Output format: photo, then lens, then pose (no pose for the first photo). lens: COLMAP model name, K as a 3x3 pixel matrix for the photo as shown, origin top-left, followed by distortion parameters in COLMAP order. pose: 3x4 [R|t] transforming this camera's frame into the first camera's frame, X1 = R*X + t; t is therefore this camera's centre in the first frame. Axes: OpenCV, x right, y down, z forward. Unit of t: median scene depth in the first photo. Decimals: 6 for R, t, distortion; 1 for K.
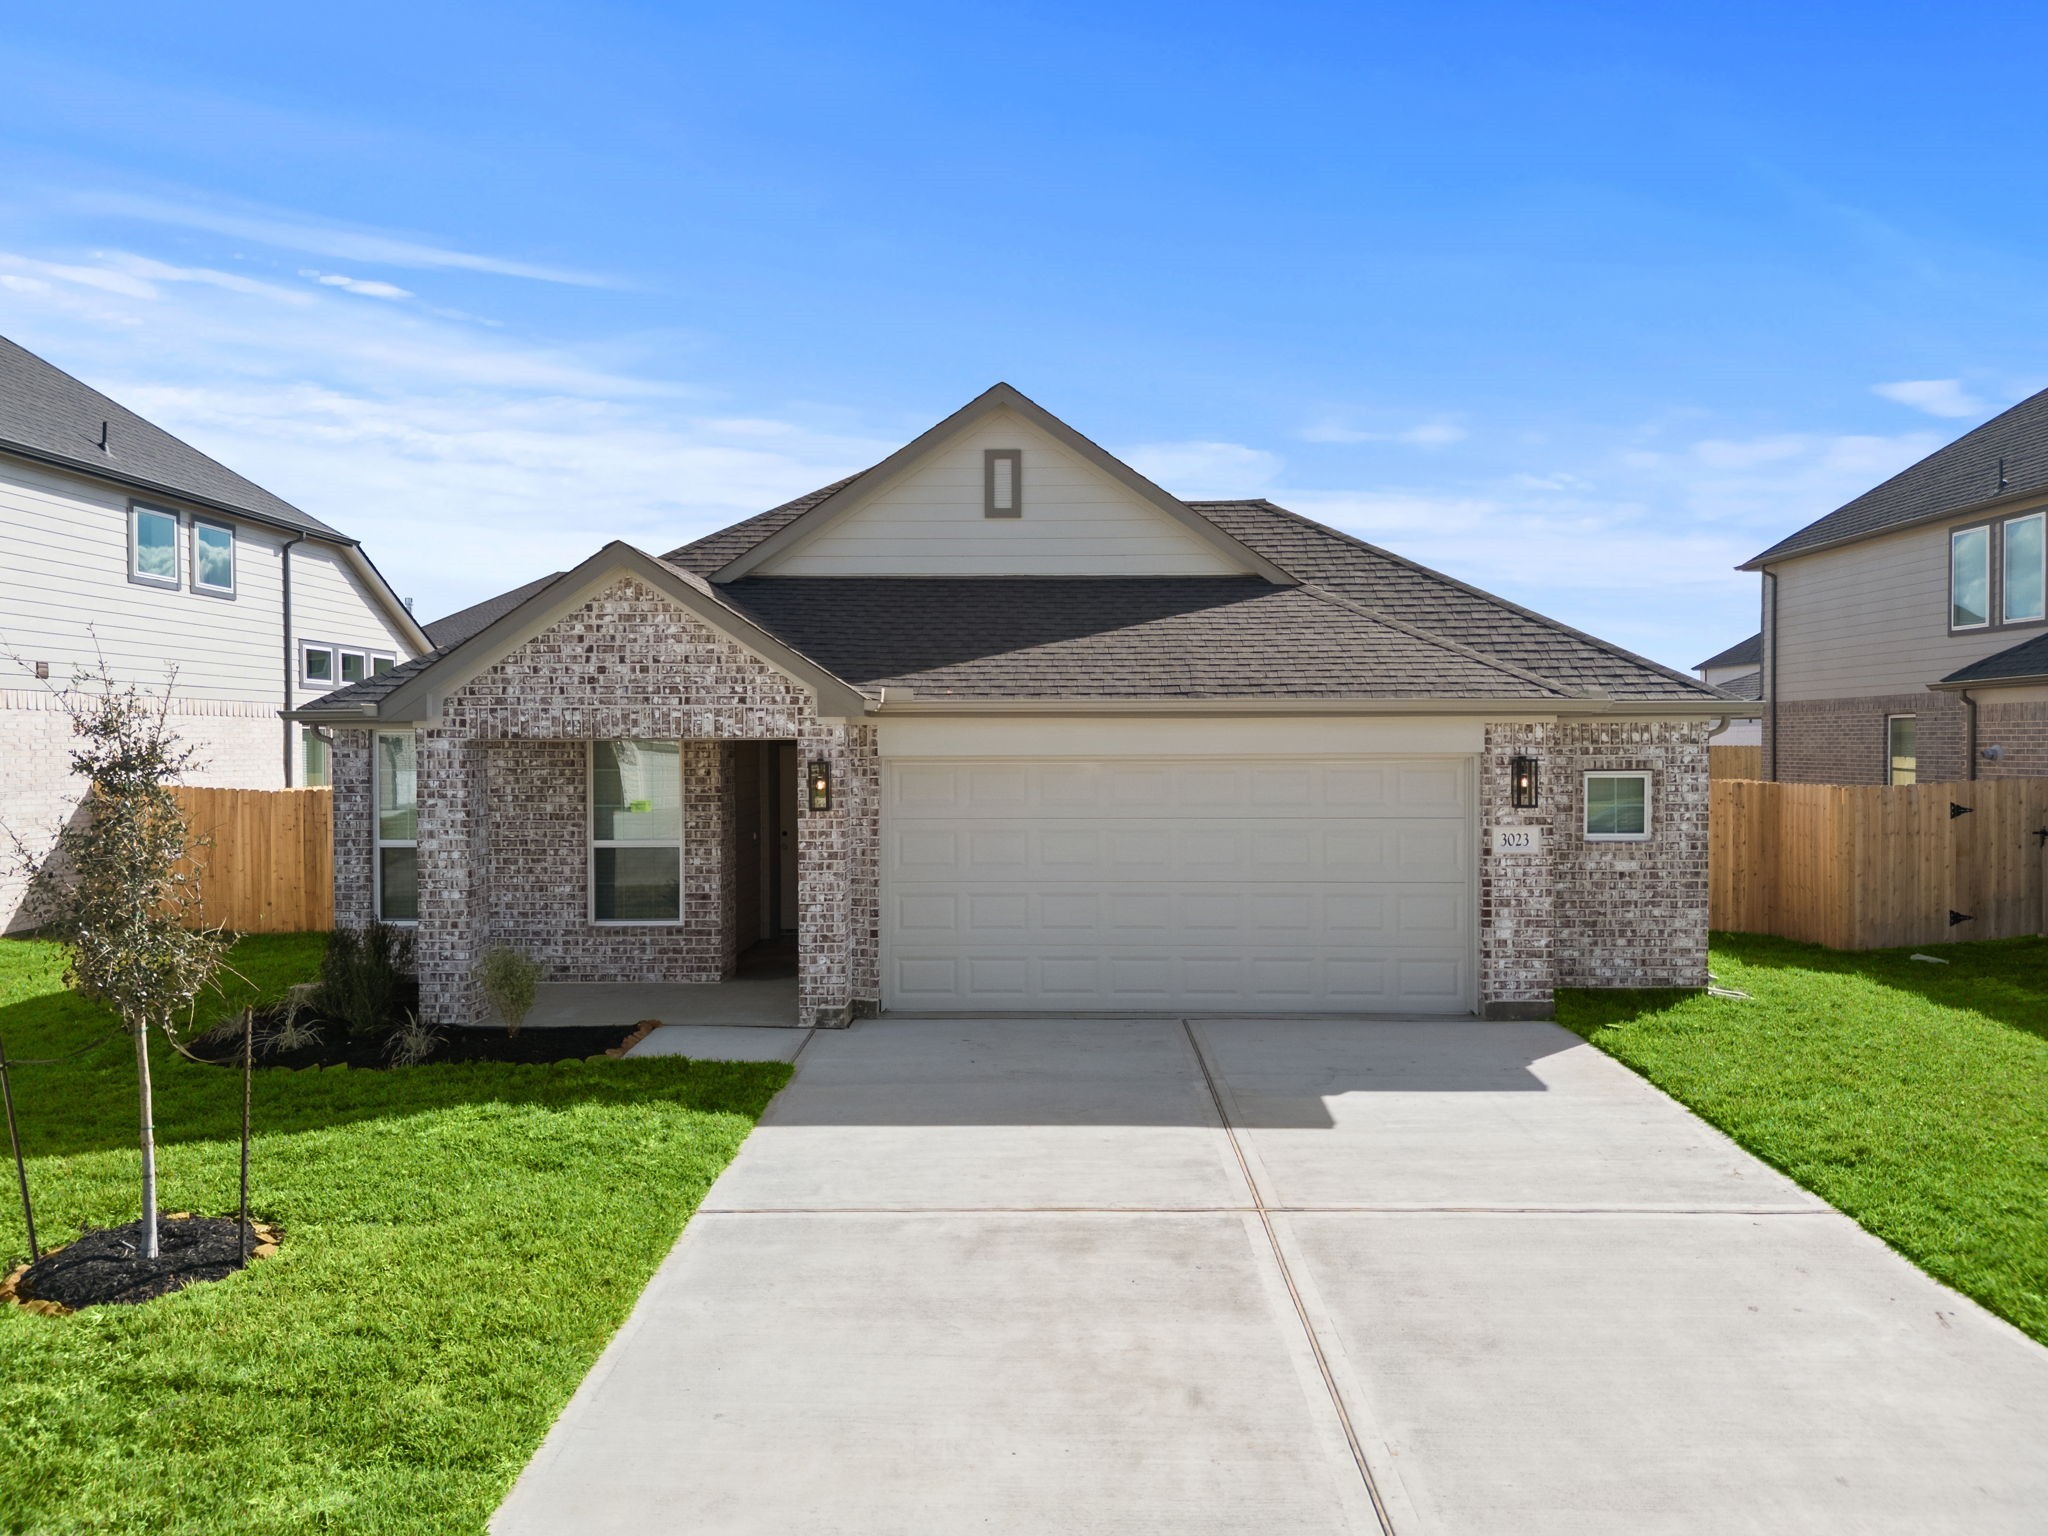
lens RADIAL K [[1384.6, 0, 1038.5], [0, 1384.6, 768.7], [0, 0, 1]] dist [0.064783, -0.057018]
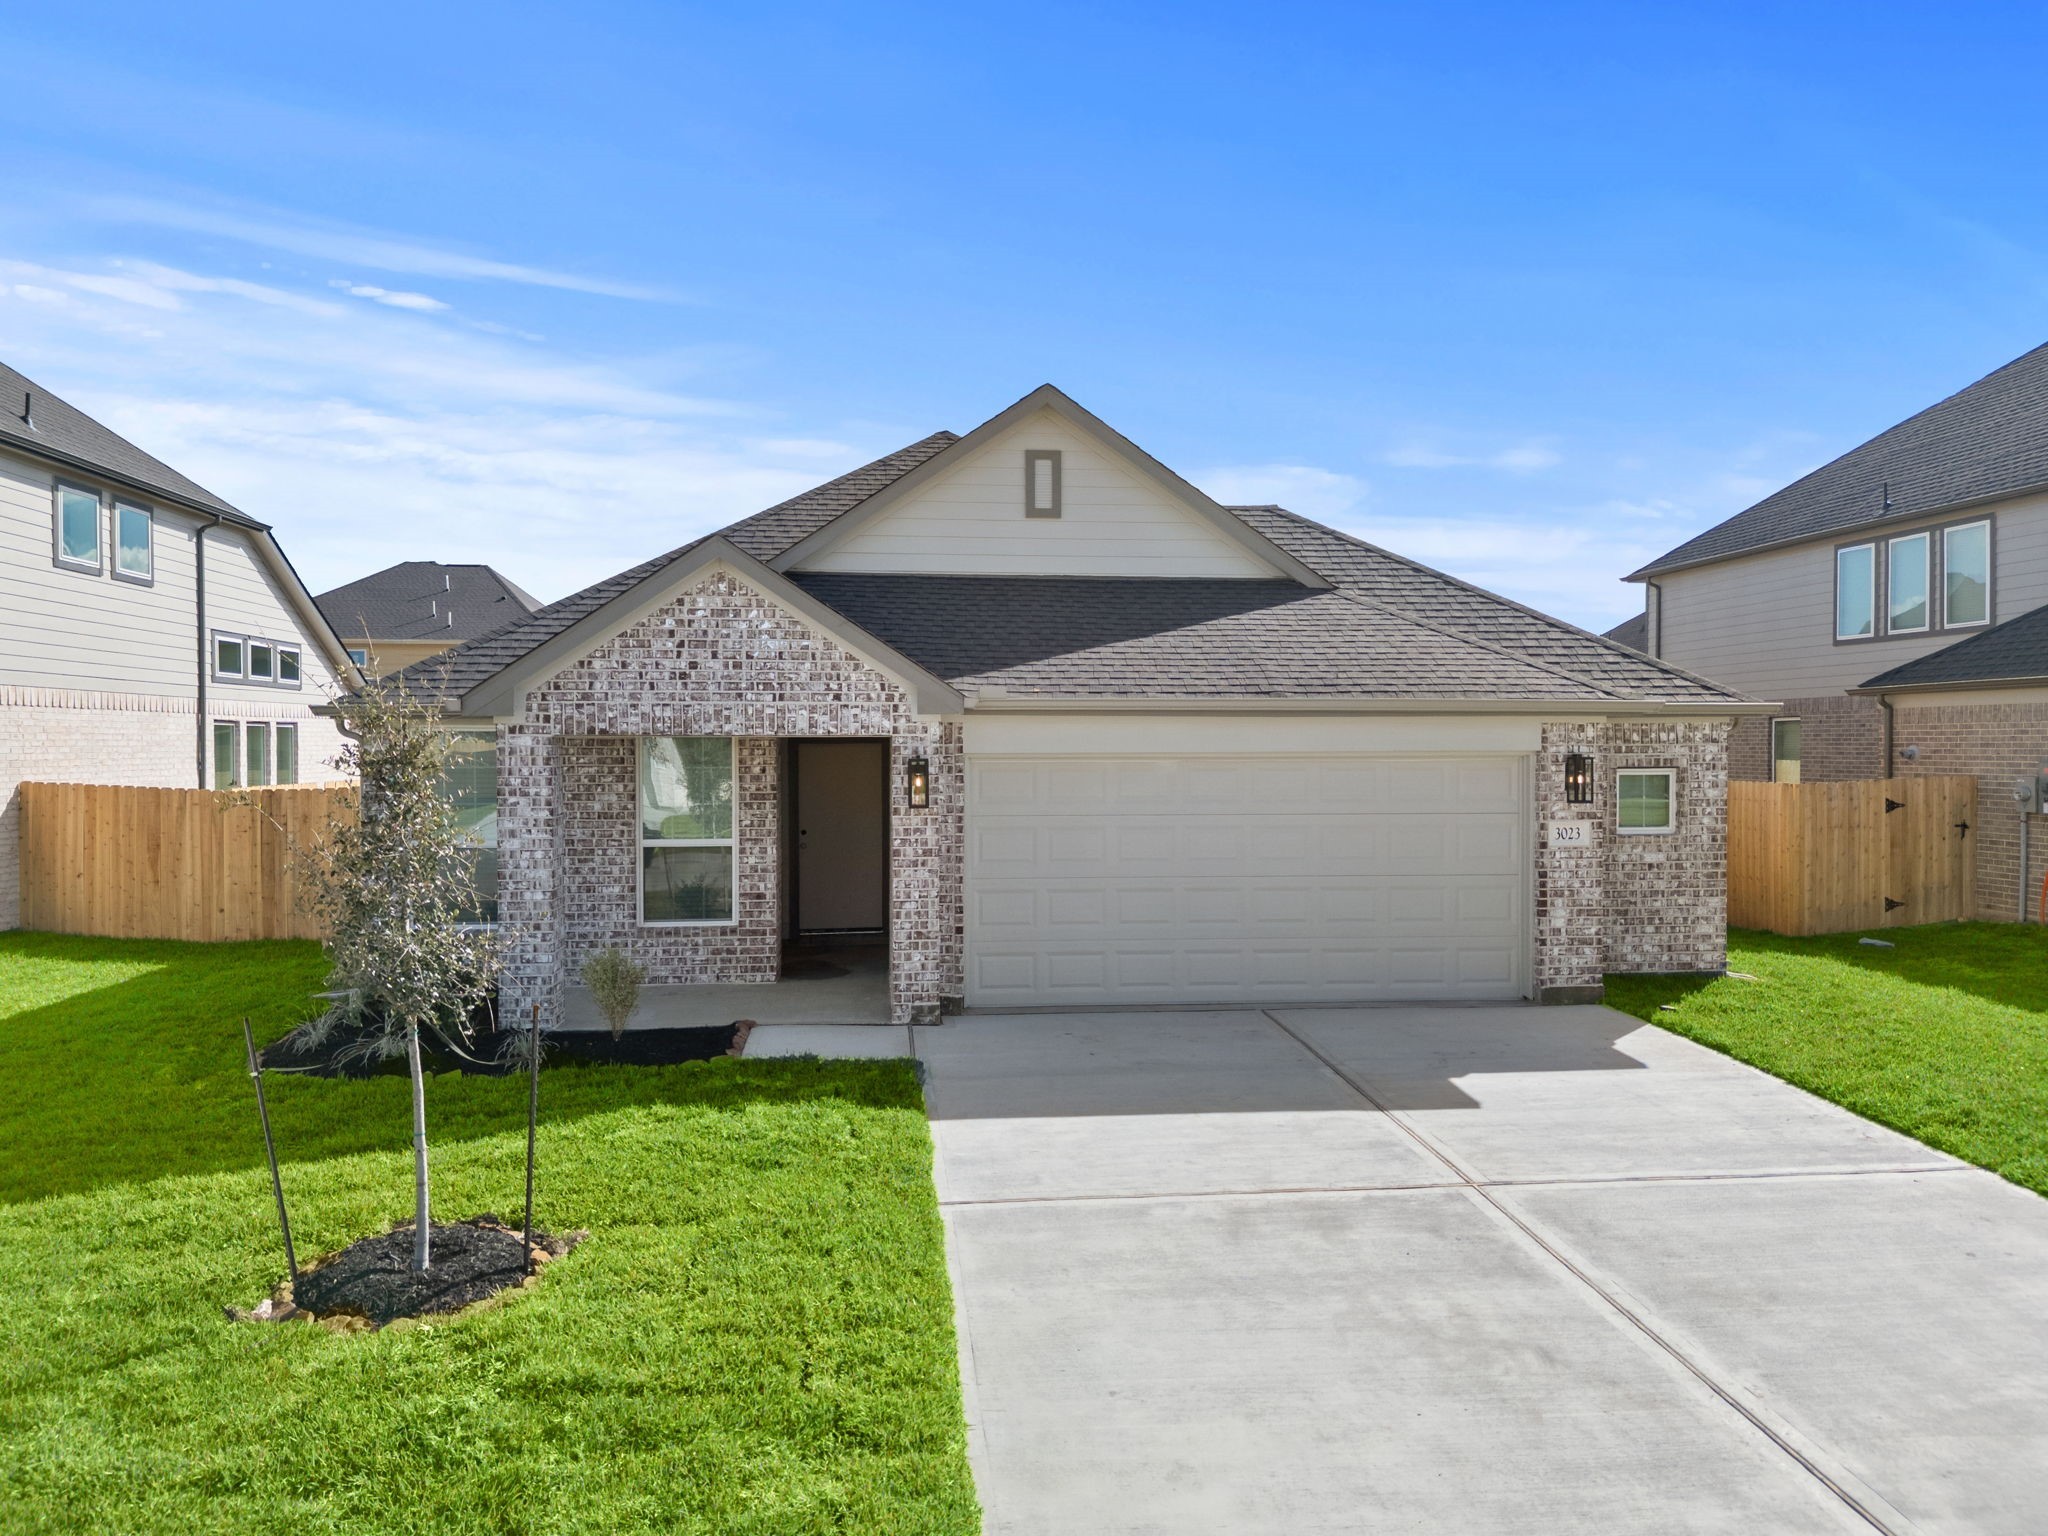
lens RADIAL K [[1388.3, 0, 1040.2], [0, 1388.3, 768.5], [0, 0, 1]] dist [0.064024, -0.056688]
pose [[0.993022, 0.000123, 0.117932, -0.180177], [-0.000065, 1.000000, -0.000503, 0.002309], [-0.117932, 0.000492, 0.993022, -0.005611]]
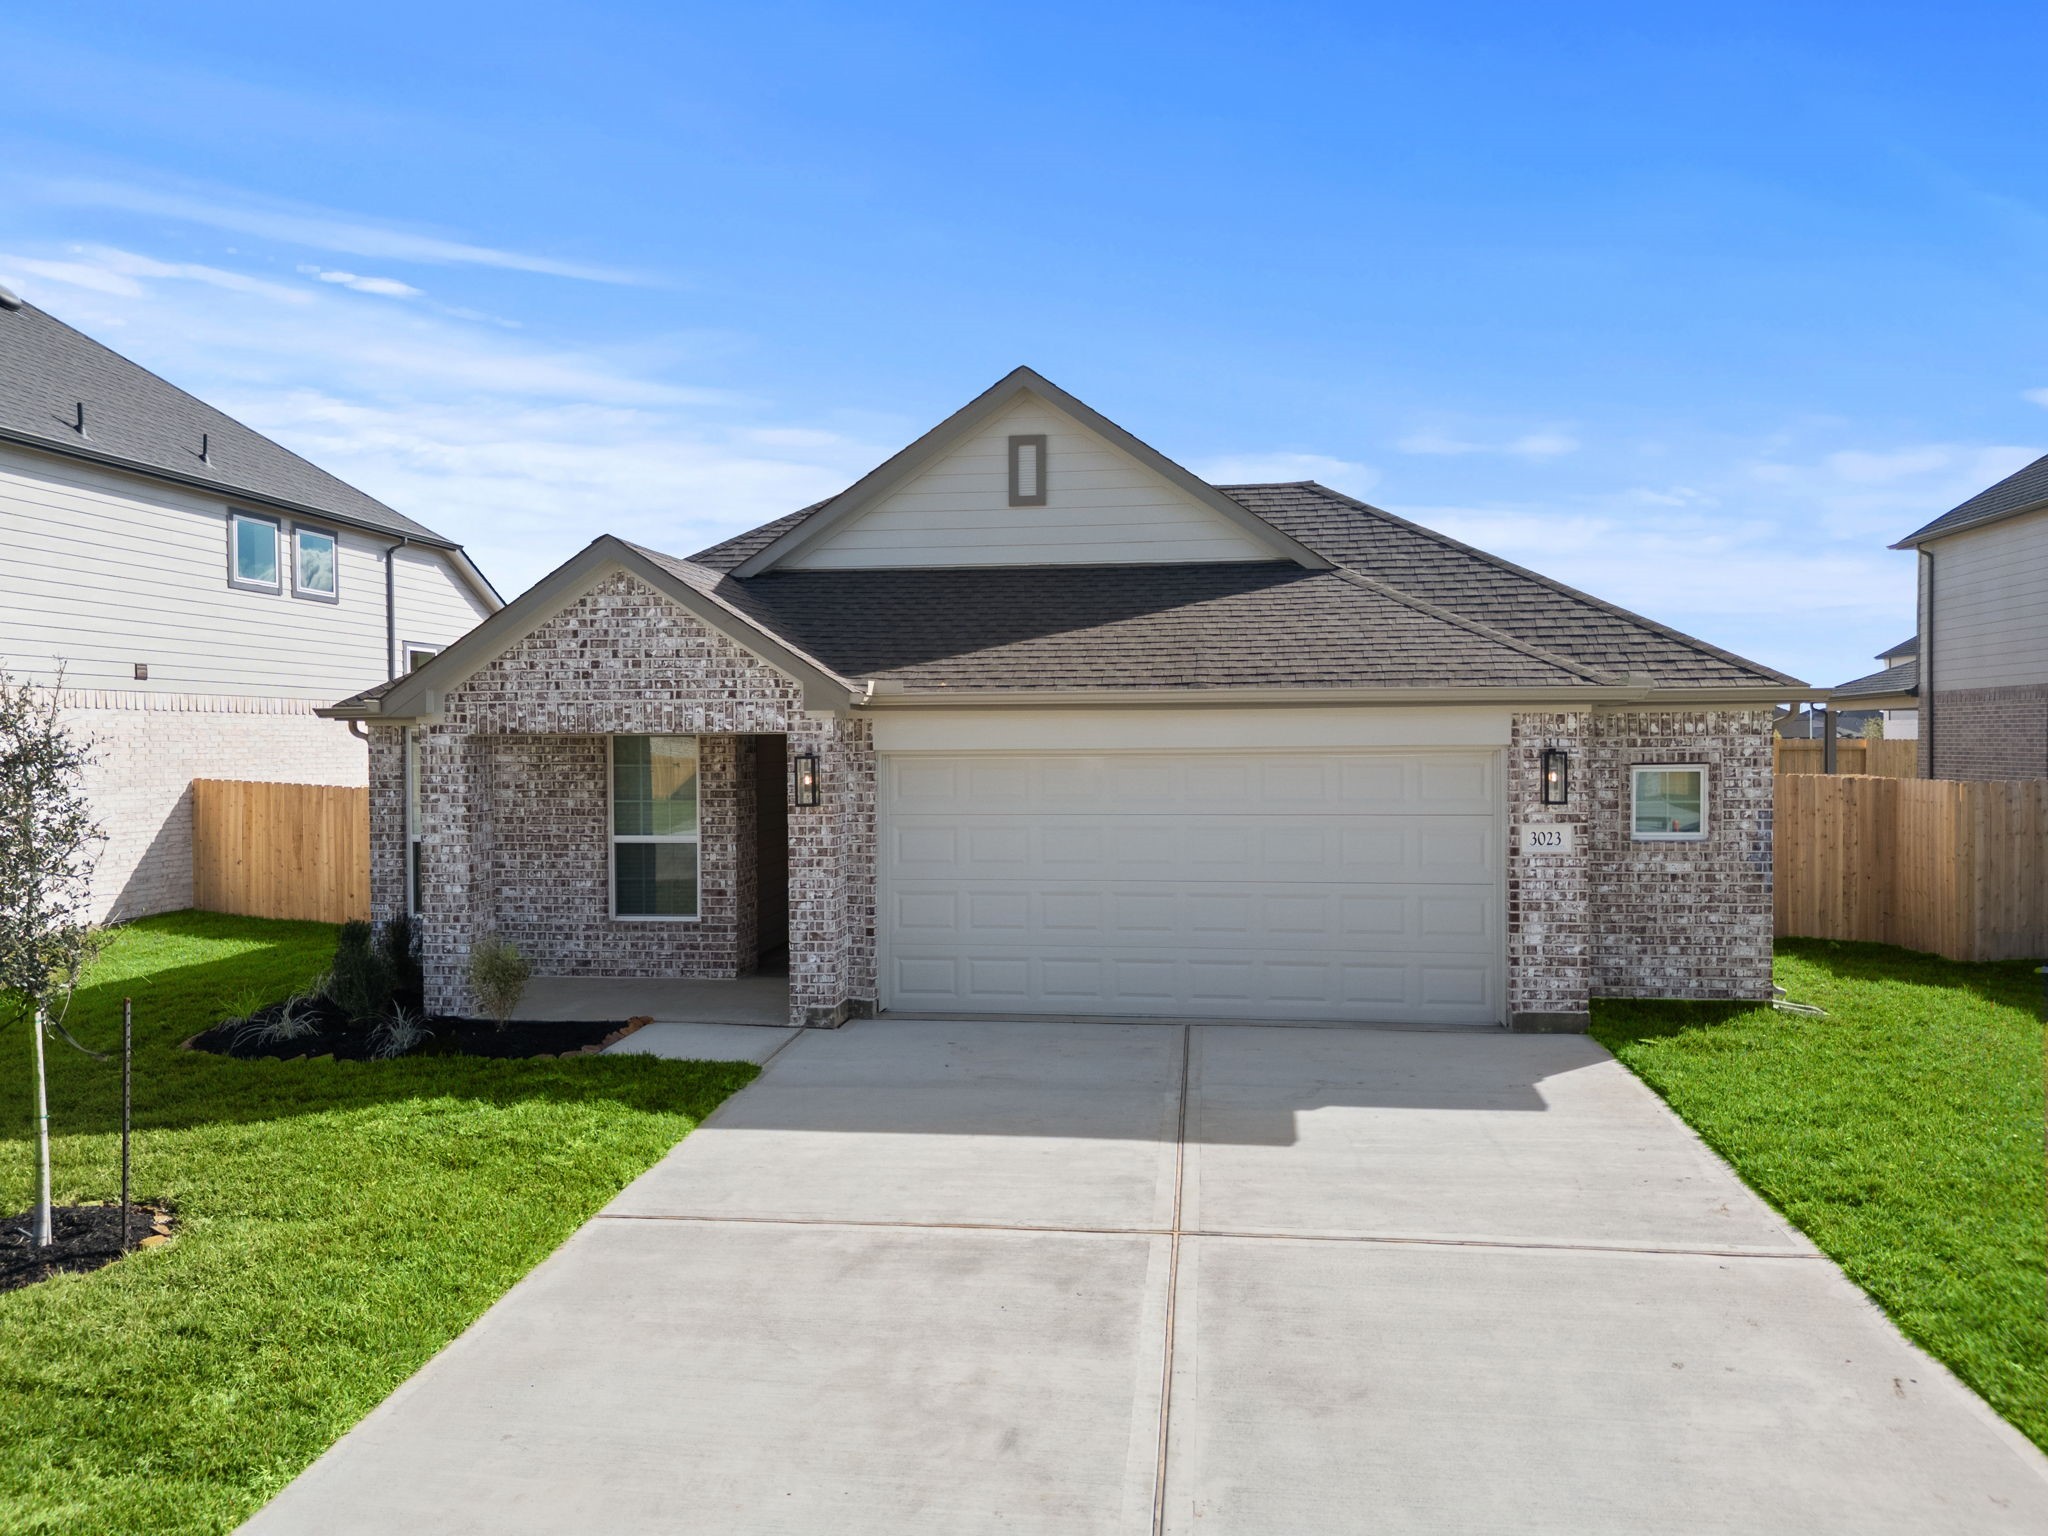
lens RADIAL K [[1388.3, 0, 1040.2], [0, 1388.3, 768.5], [0, 0, 1]] dist [0.064024, -0.056688]
pose [[0.994387, -0.001348, -0.105794, 0.105432], [0.001534, 0.999997, 0.001678, 0.002150], [0.105791, -0.001831, 0.994387, 0.037394]]
